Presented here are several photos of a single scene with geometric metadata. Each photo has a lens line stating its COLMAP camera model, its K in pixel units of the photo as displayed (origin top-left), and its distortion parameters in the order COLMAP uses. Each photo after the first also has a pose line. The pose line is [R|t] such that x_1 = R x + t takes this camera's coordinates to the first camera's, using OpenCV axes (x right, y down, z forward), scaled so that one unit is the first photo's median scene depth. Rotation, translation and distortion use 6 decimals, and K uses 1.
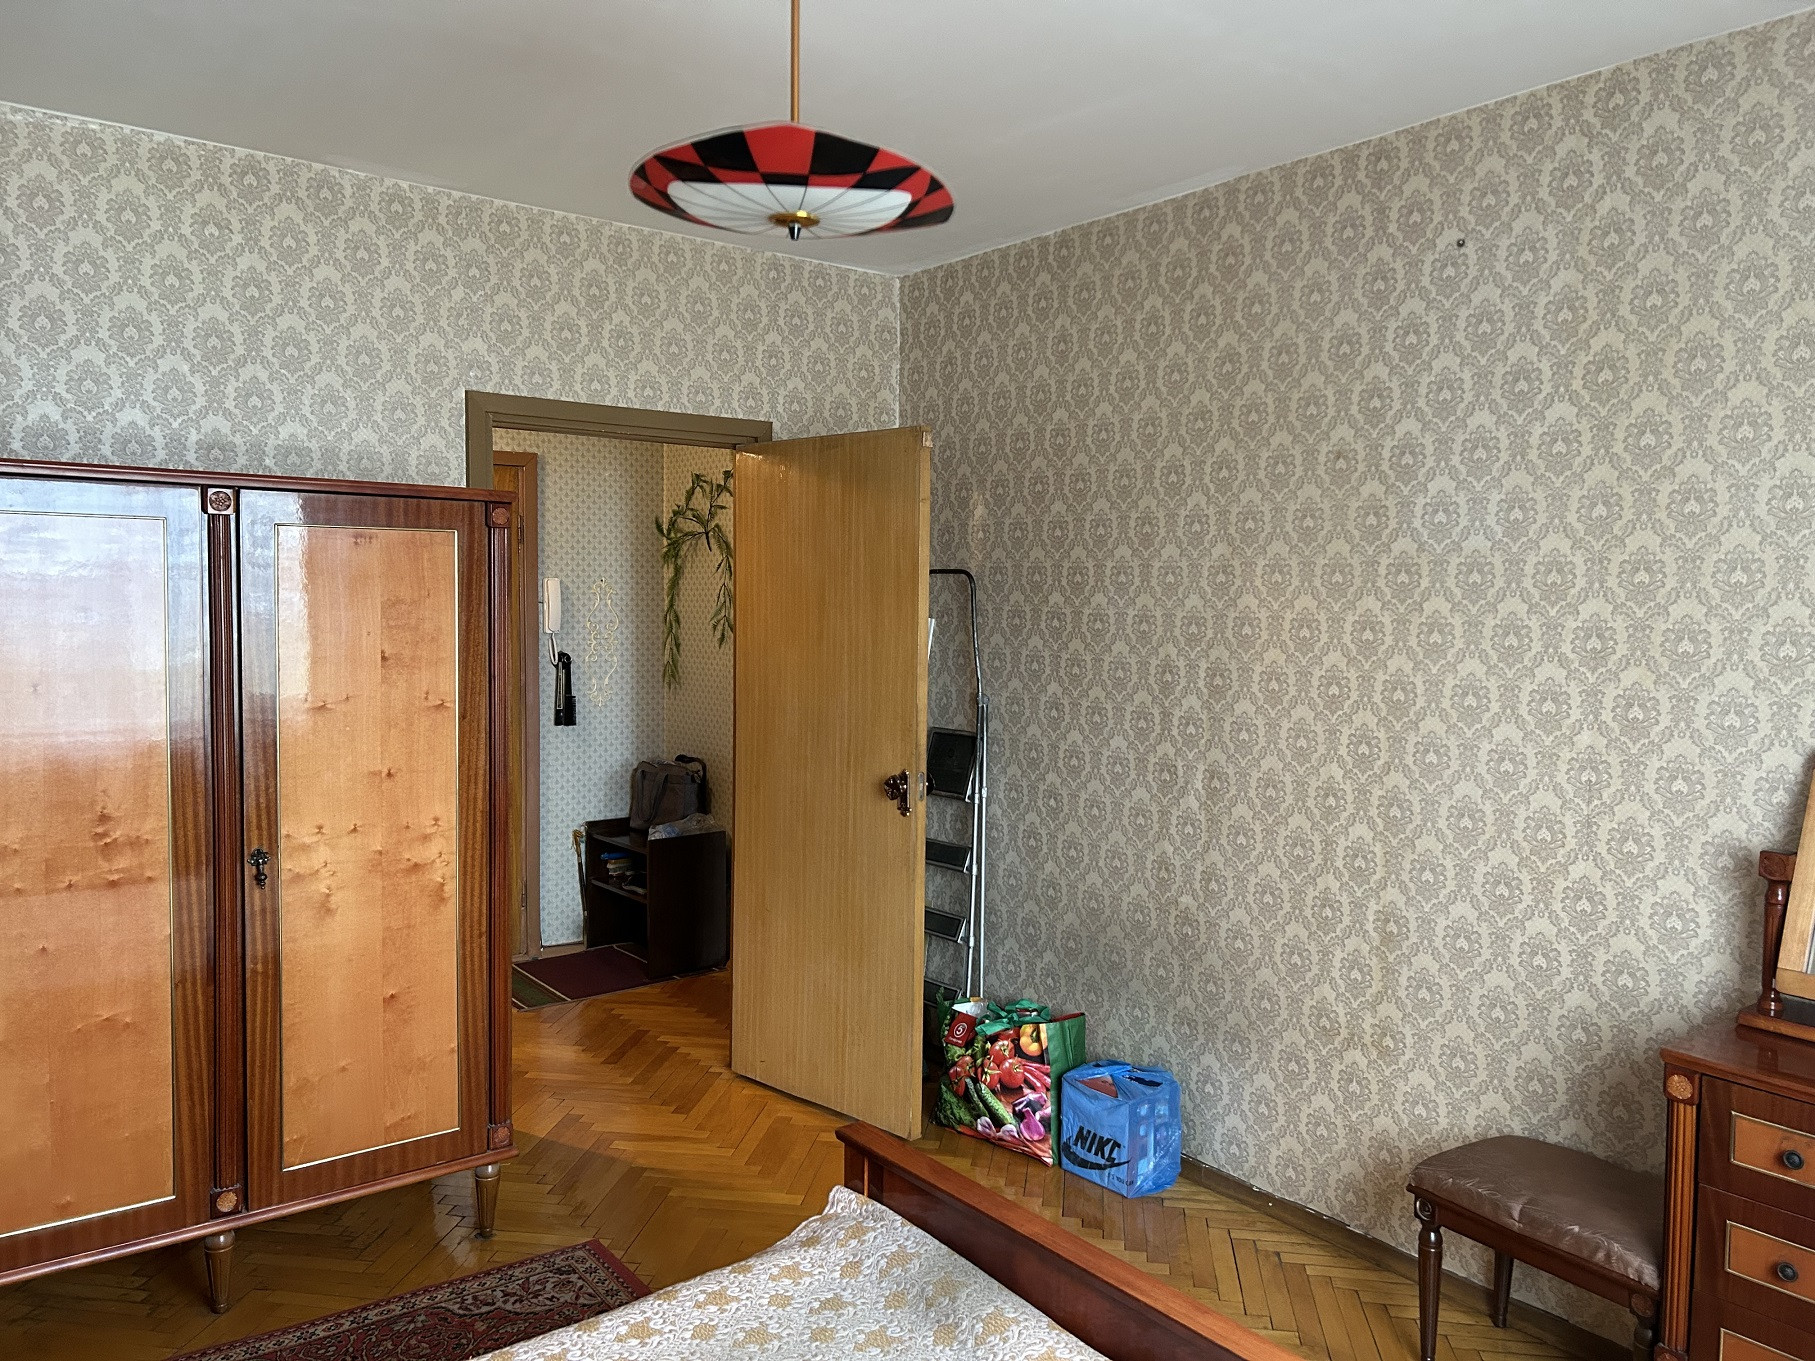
lens RADIAL K [[1381.9, 0, 921.2], [0, 1381.9, 674.6], [0, 0, 1]] dist [0.066011, -0.084139]
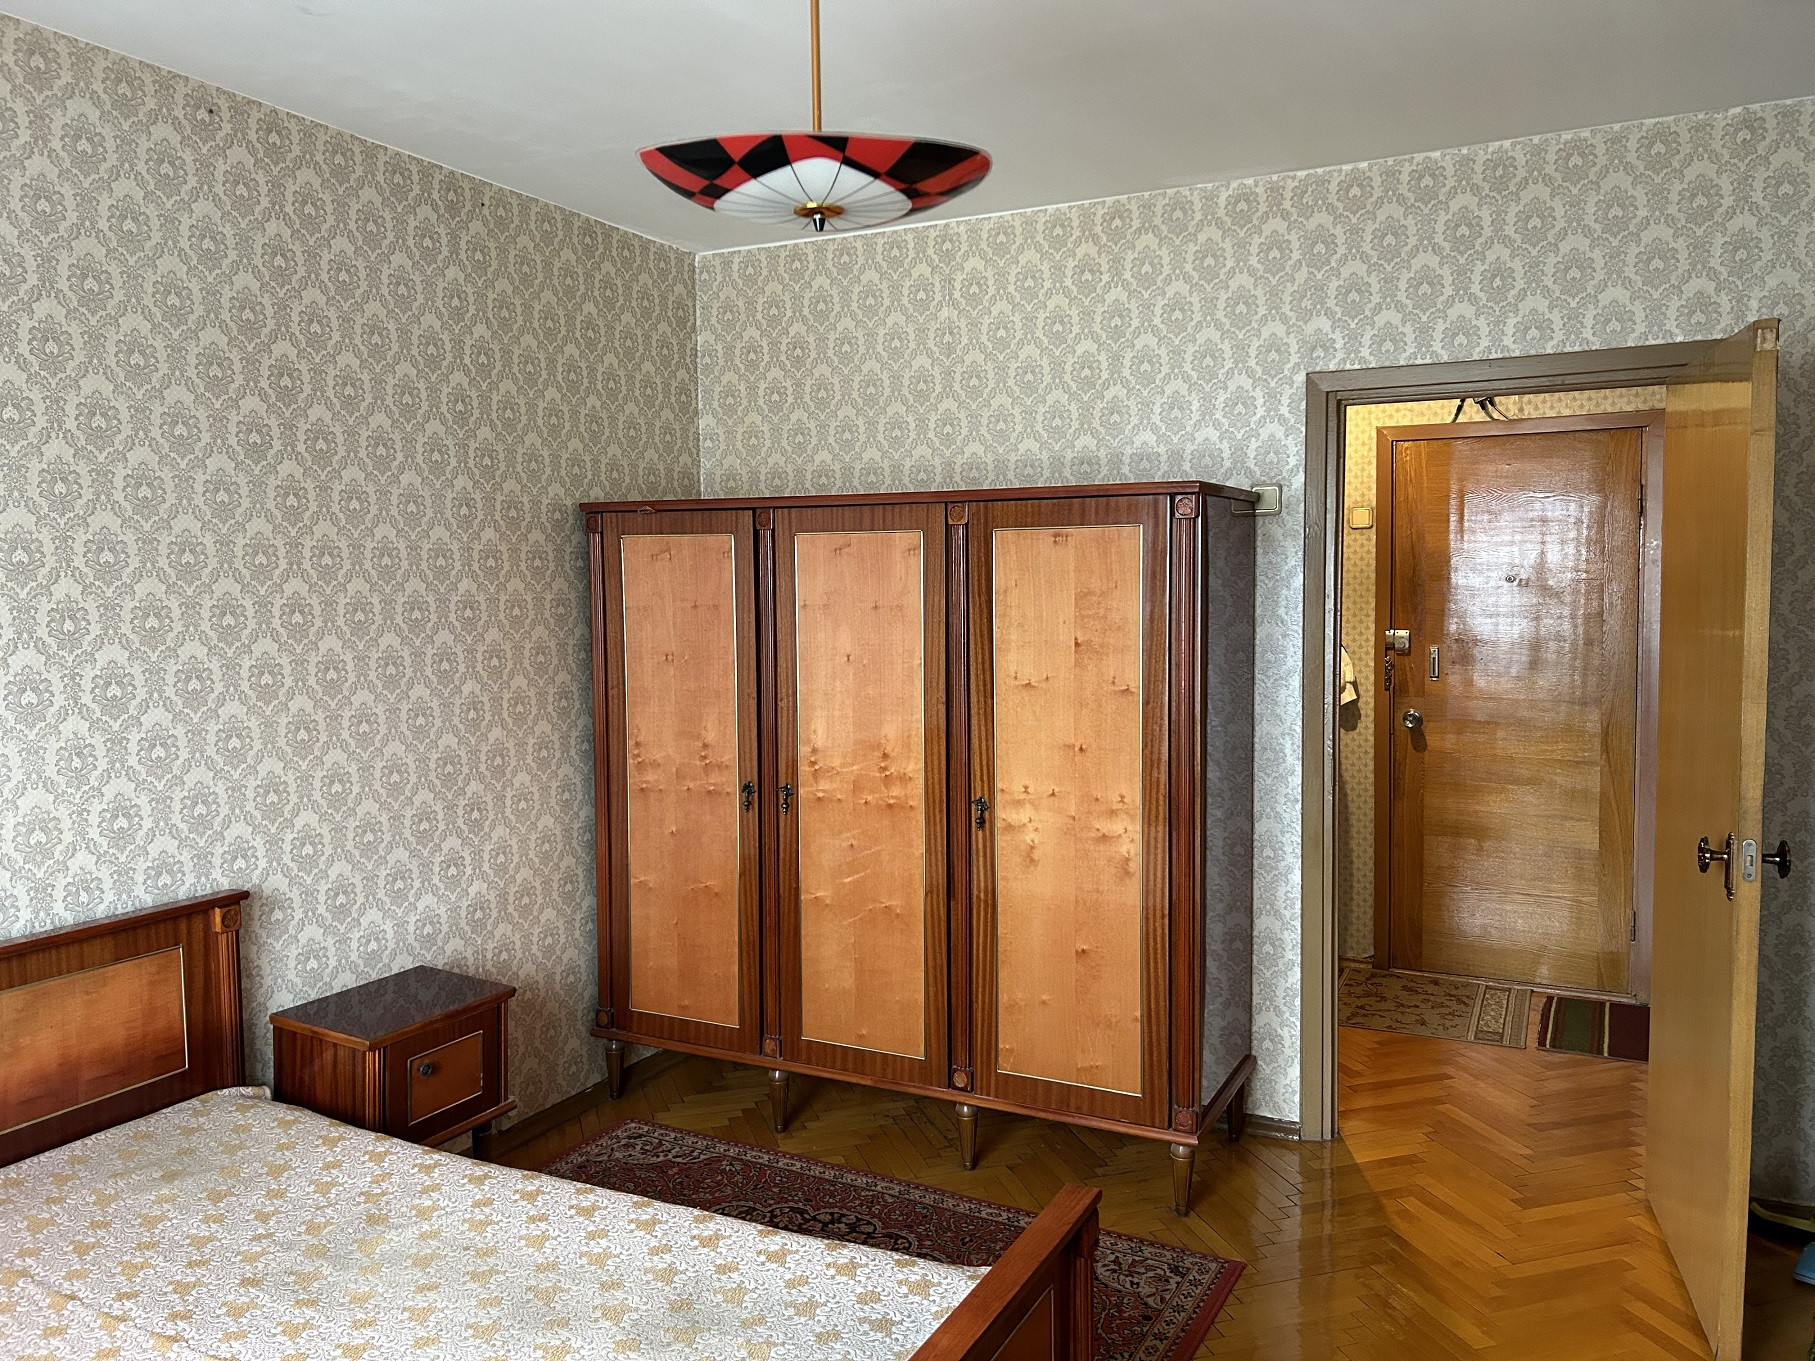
lens RADIAL K [[1381.9, 0, 917.6], [0, 1381.9, 674.0], [0, 0, 1]] dist [0.066011, -0.084139]
pose [[0.410306, 0.049416, -0.910608, 0.553701], [-0.037727, 0.998596, 0.037192, -0.023513], [0.911167, 0.019095, 0.411594, 0.426365]]
